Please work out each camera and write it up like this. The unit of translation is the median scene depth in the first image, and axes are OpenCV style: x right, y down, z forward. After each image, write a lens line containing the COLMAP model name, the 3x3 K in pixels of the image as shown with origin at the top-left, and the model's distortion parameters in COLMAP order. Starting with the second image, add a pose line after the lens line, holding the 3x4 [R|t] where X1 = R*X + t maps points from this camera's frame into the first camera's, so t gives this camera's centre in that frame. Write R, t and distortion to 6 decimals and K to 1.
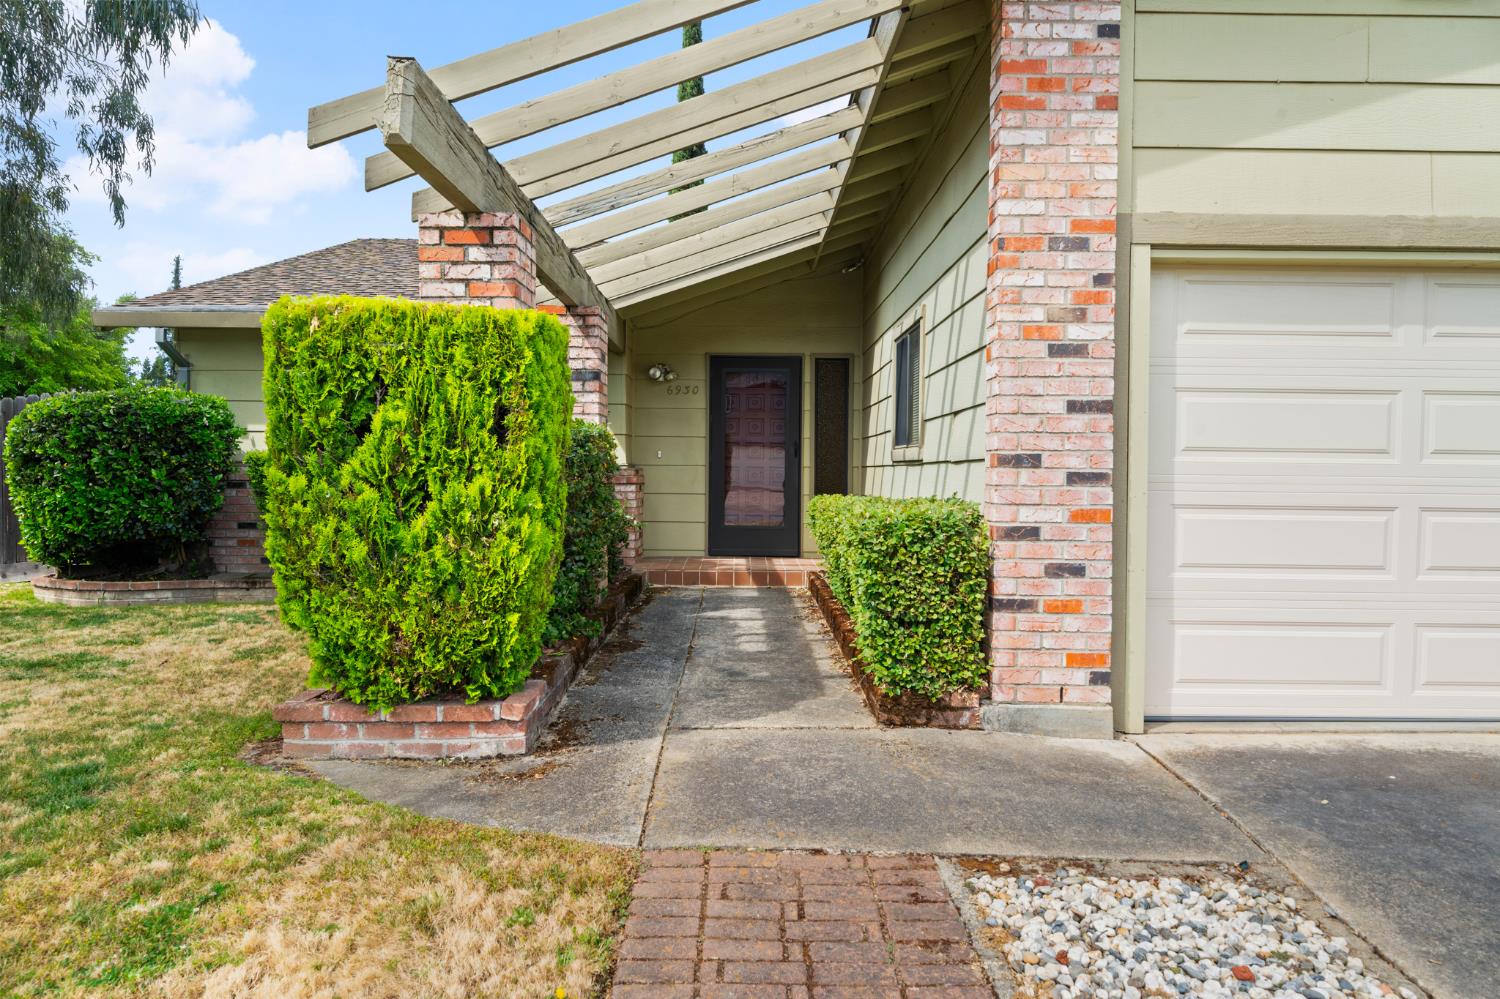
lens RADIAL K [[1004.6, 0, 751.6], [0, 1004.6, 506.2], [0, 0, 1]] dist [-0.003036, 0.001598]
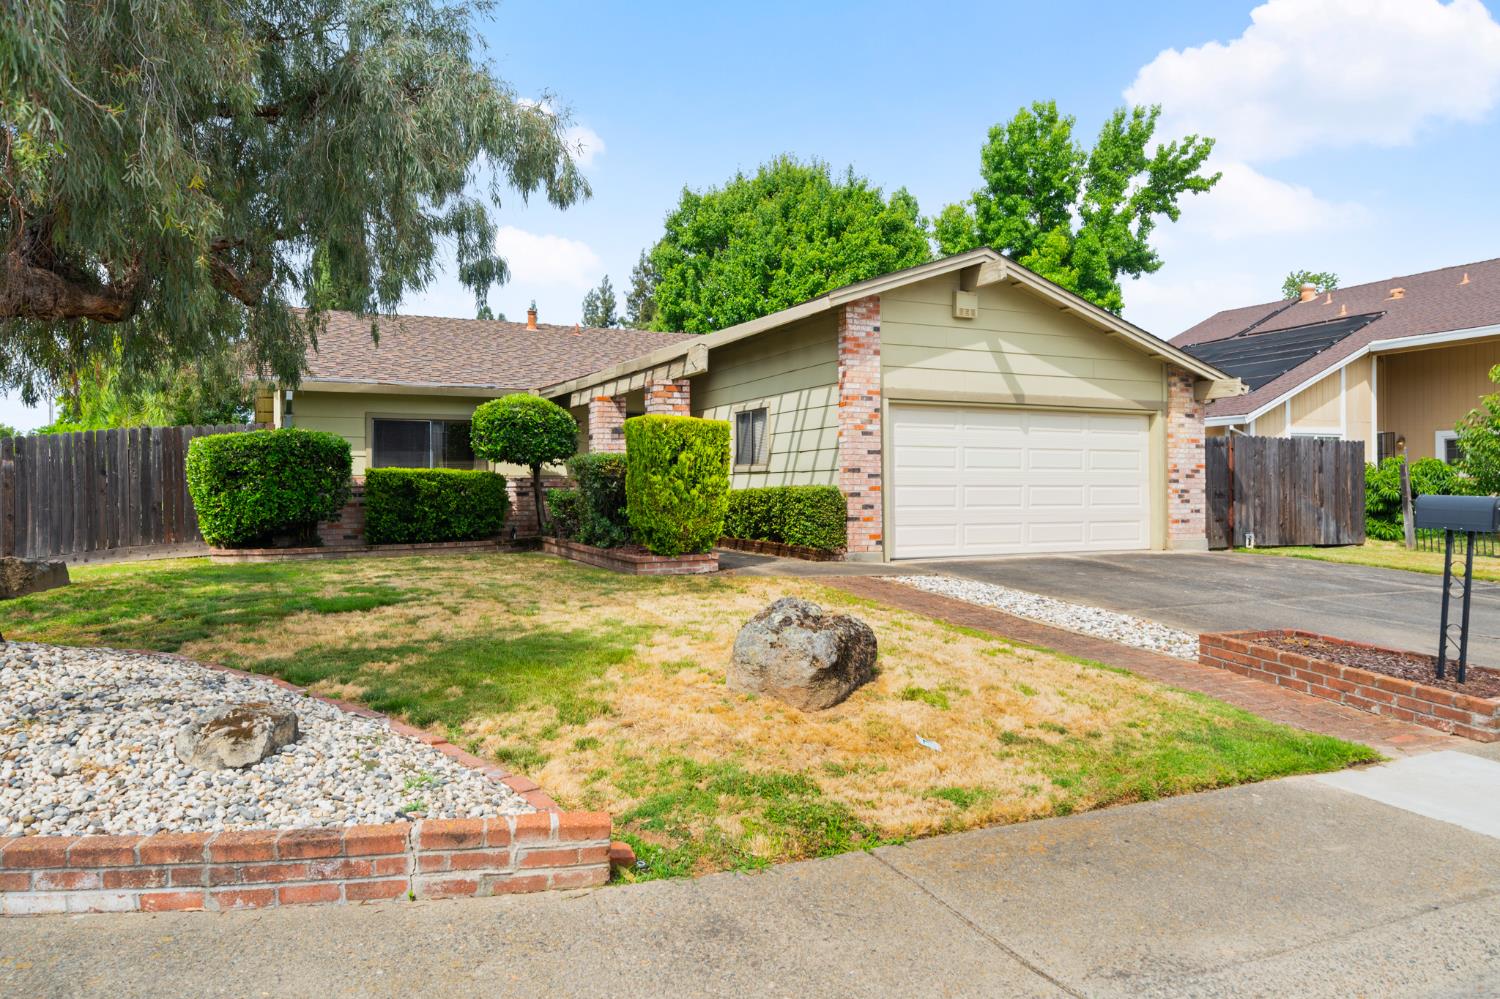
lens RADIAL K [[1004.6, 0, 749.1], [0, 1004.6, 492.9], [0, 0, 1]] dist [-0.003036, 0.001598]
pose [[0.909744, -0.012670, 0.414977, -0.785486], [0.024890, 0.999401, -0.024053, 0.053768], [-0.414423, 0.032211, 0.909514, -0.988662]]
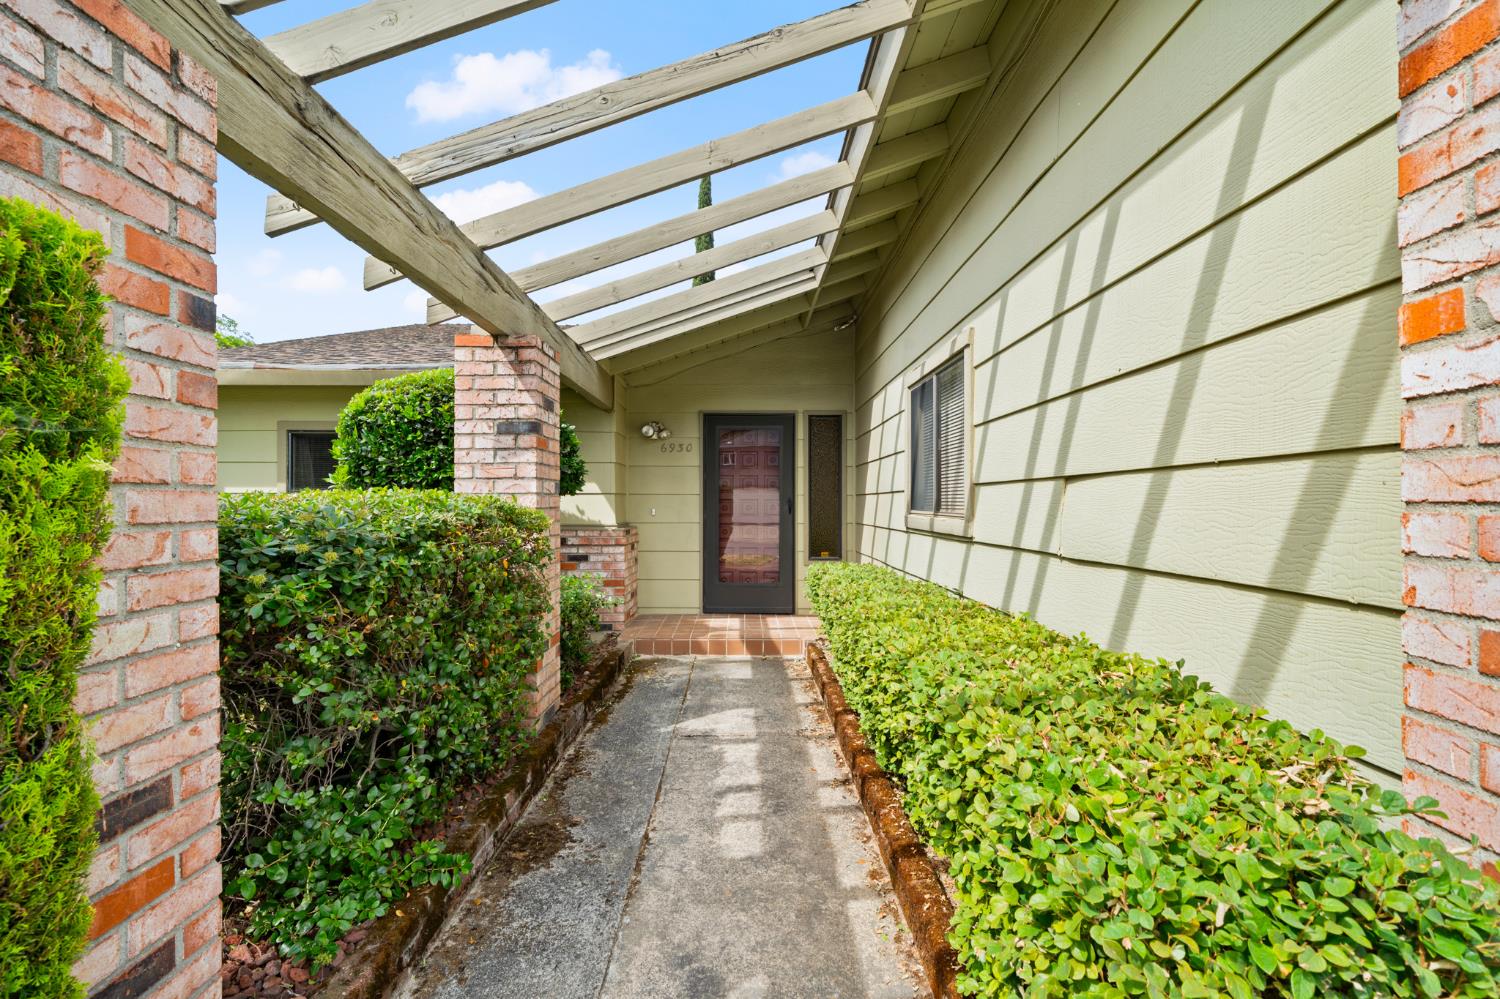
lens RADIAL K [[654.0, 0, 741.9], [0, 654.0, 500.9], [0, 0, 1]] dist [0.000446, -0.000029]
pose [[0.999876, -0.006395, -0.014357, 0.008691], [0.005854, 0.999284, -0.037379, -0.055693], [0.014586, 0.037290, 0.999198, 0.516644]]
